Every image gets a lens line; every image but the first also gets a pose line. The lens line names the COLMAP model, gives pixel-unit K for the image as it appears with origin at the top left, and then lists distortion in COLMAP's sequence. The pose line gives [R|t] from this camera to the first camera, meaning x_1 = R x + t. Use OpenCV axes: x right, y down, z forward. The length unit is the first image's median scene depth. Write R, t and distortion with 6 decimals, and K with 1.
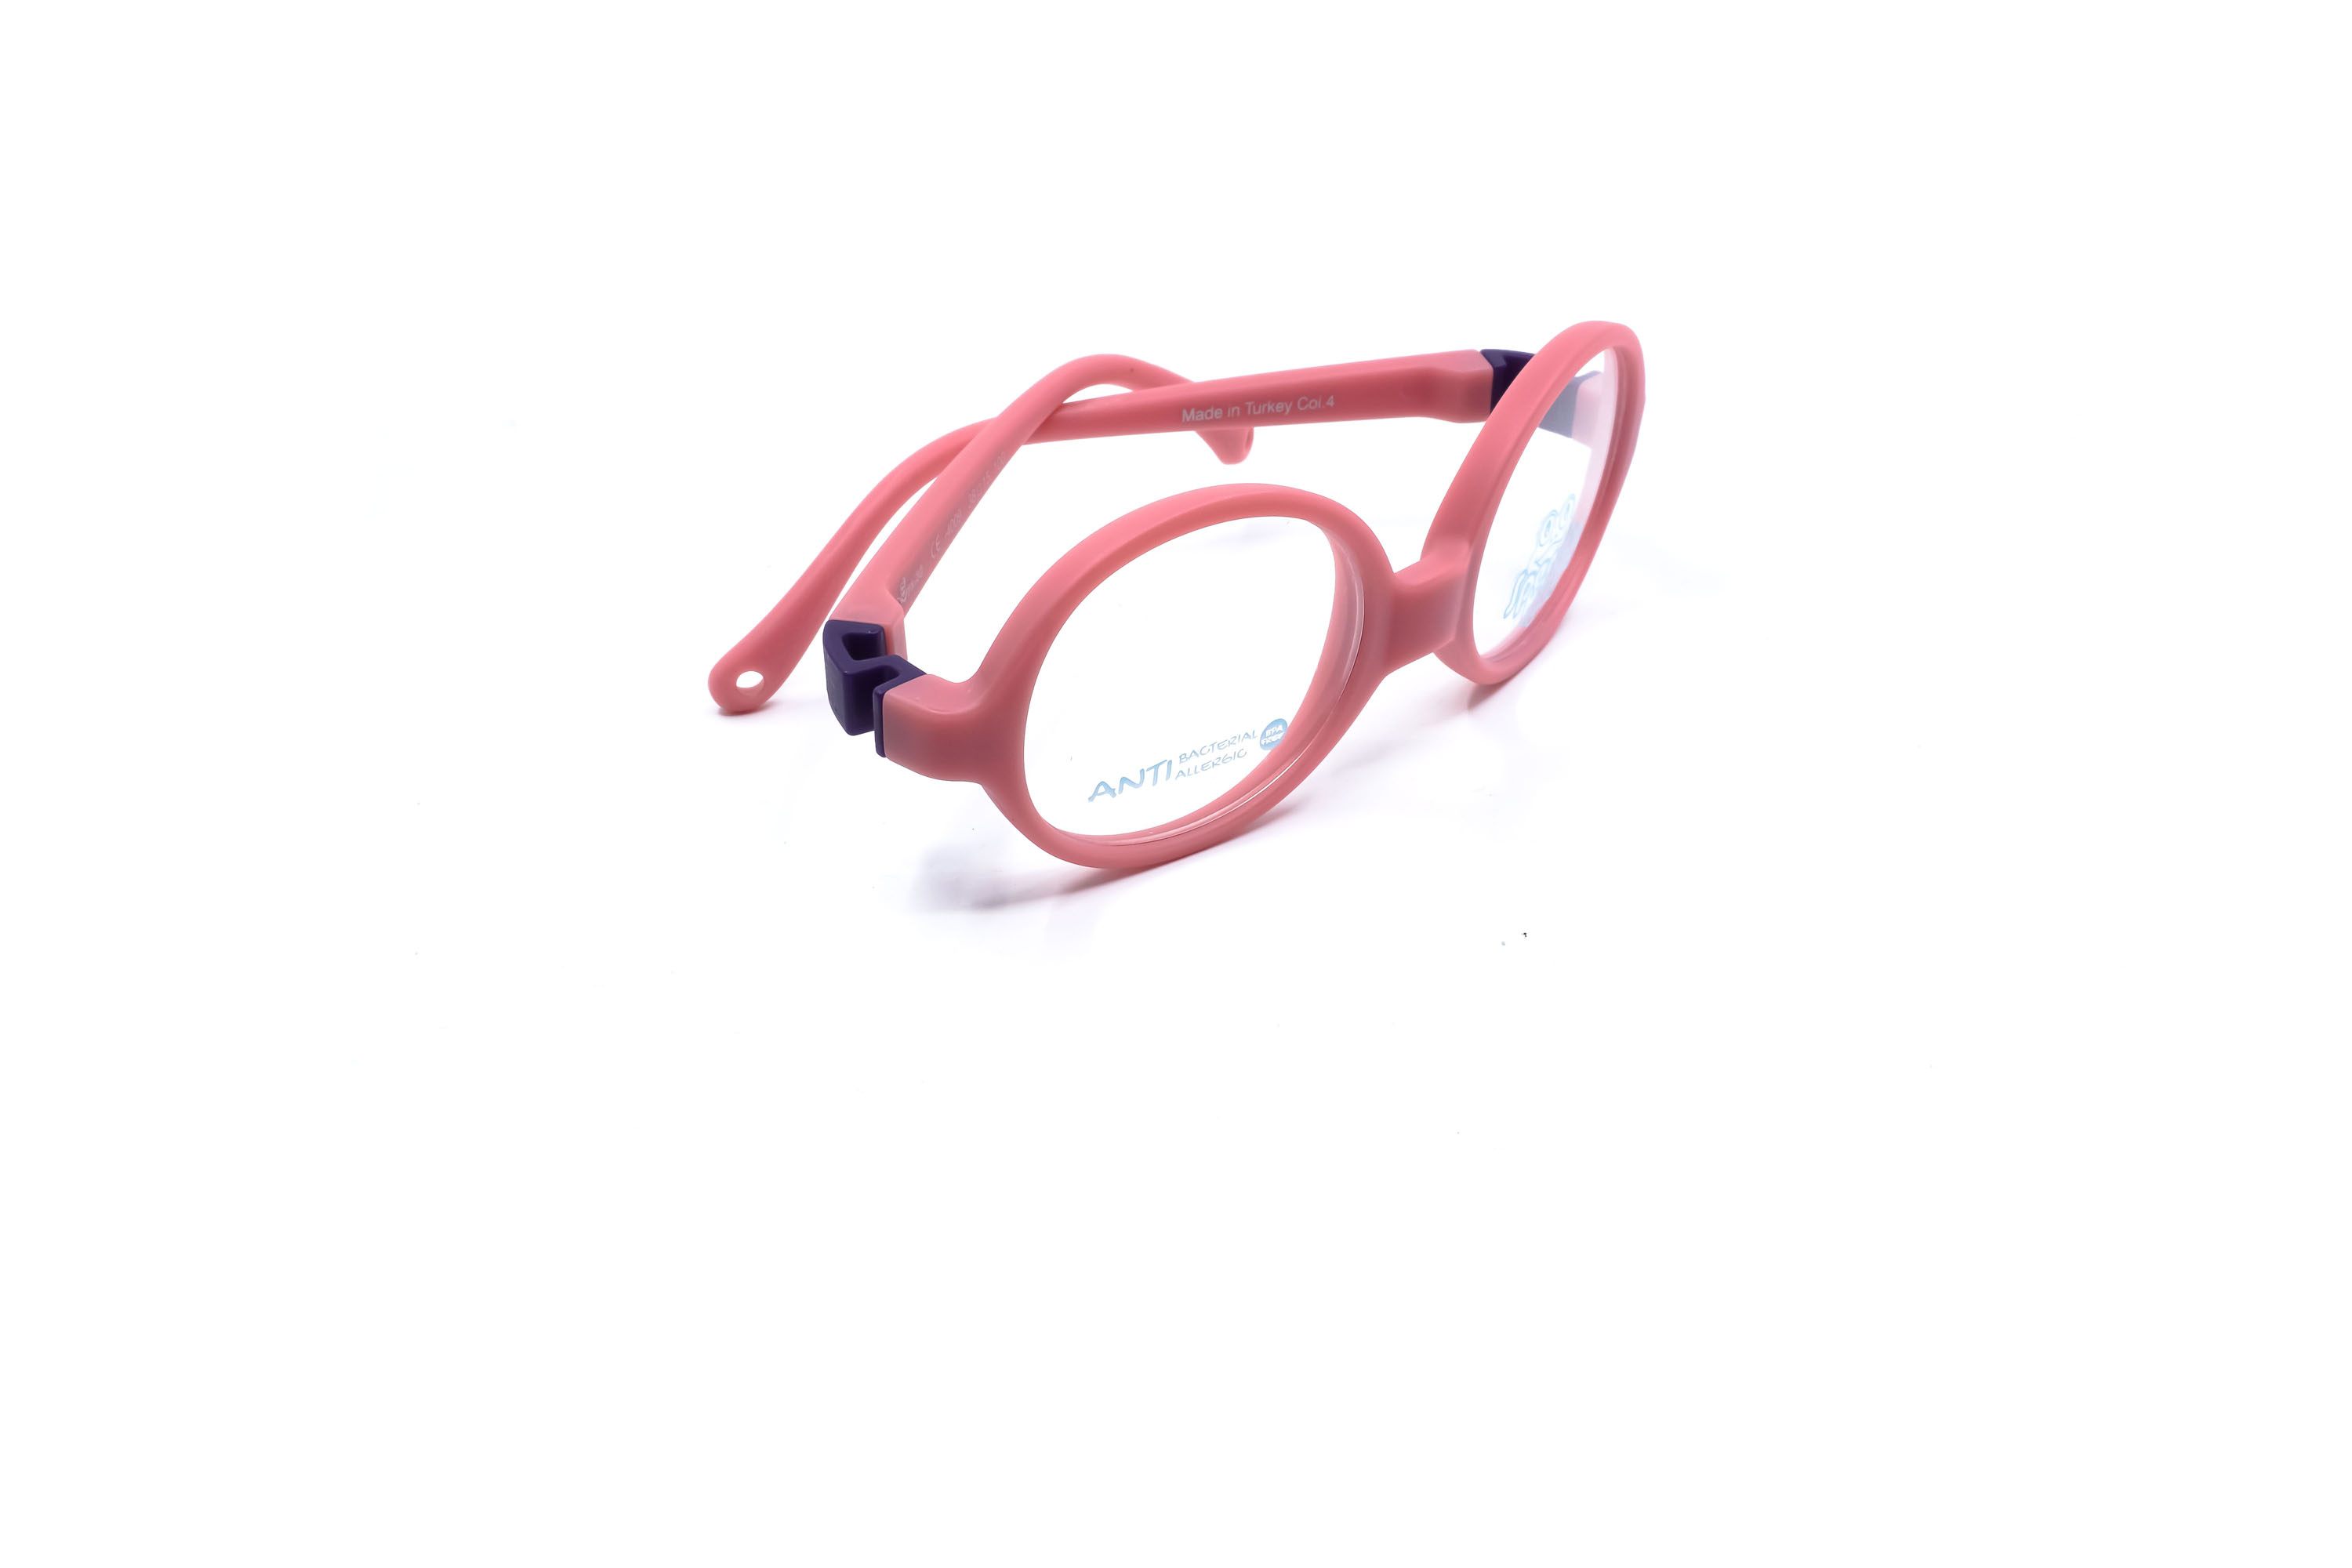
lens RADIAL K [[2416.6, 0, 1176.0], [0, 2416.6, 784.0], [0, 0, 1]] dist [0.004741, 0.002501]
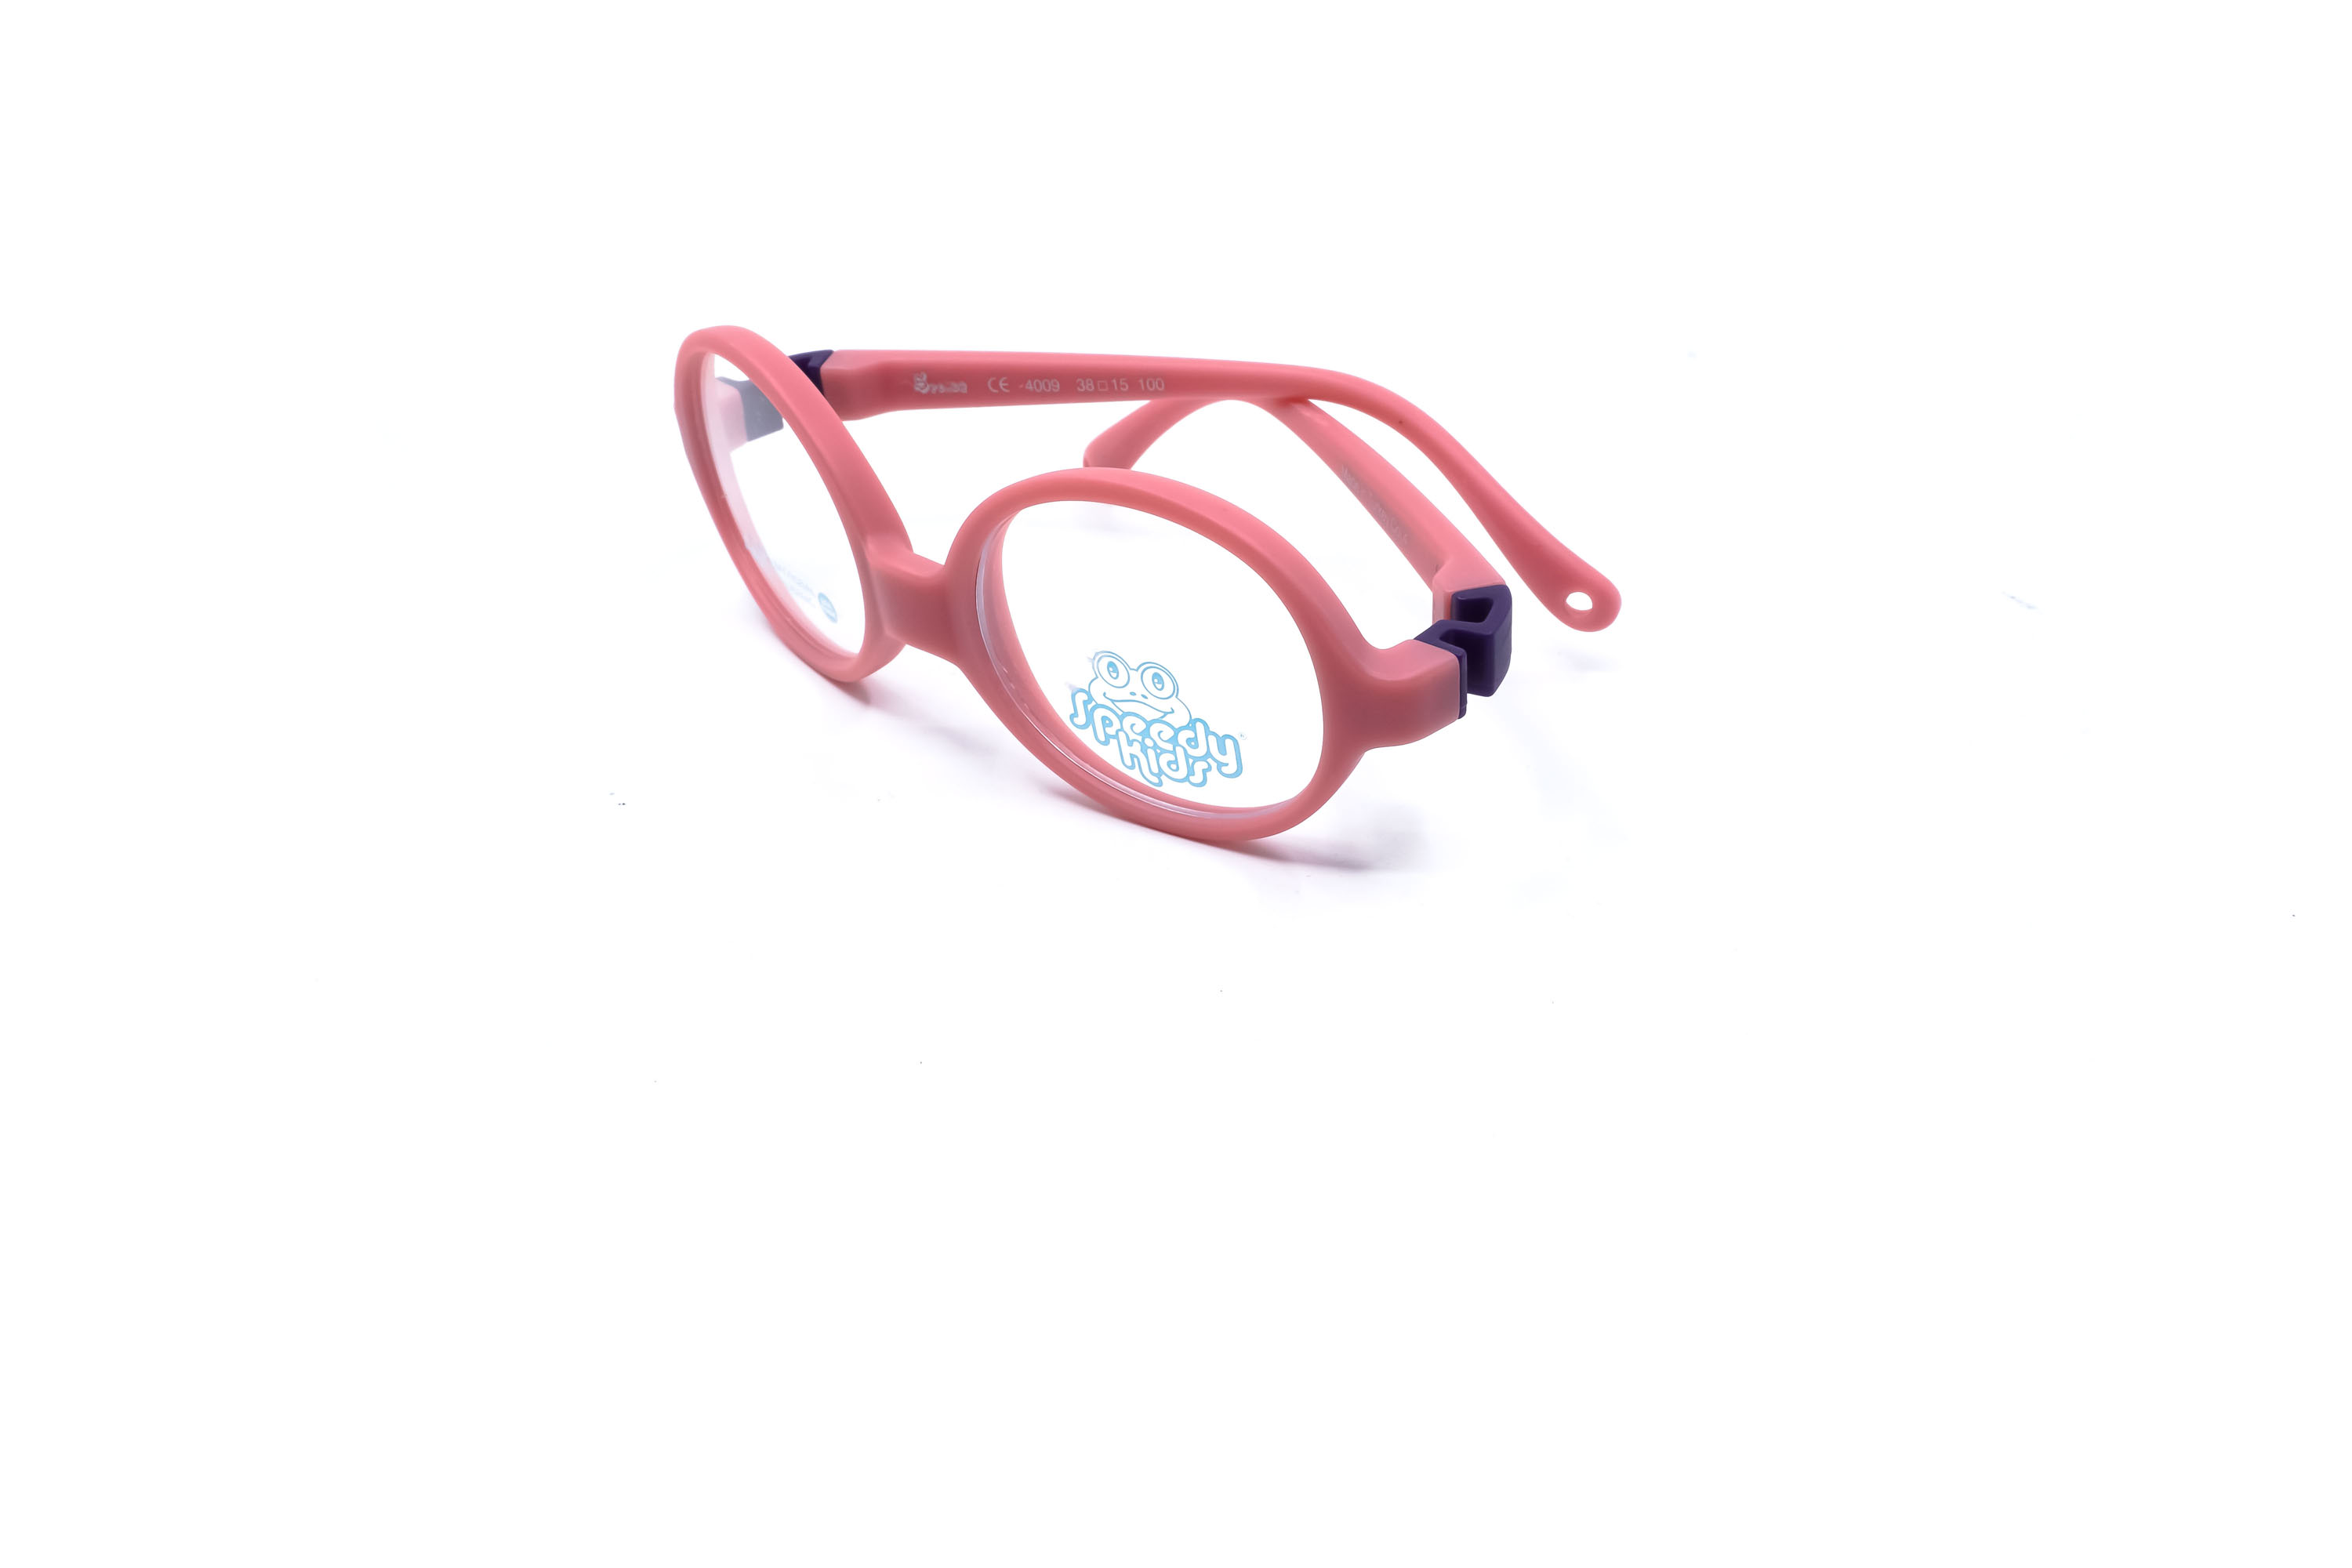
lens RADIAL K [[2416.6, 0, 1176.0], [0, 2416.6, 784.0], [0, 0, 1]] dist [0.004741, 0.002501]
pose [[0.004013, 0.510056, -0.860132, 1.000610], [-0.478331, 0.756334, 0.446272, -0.512628], [0.878171, 0.409637, 0.247011, 0.862870]]
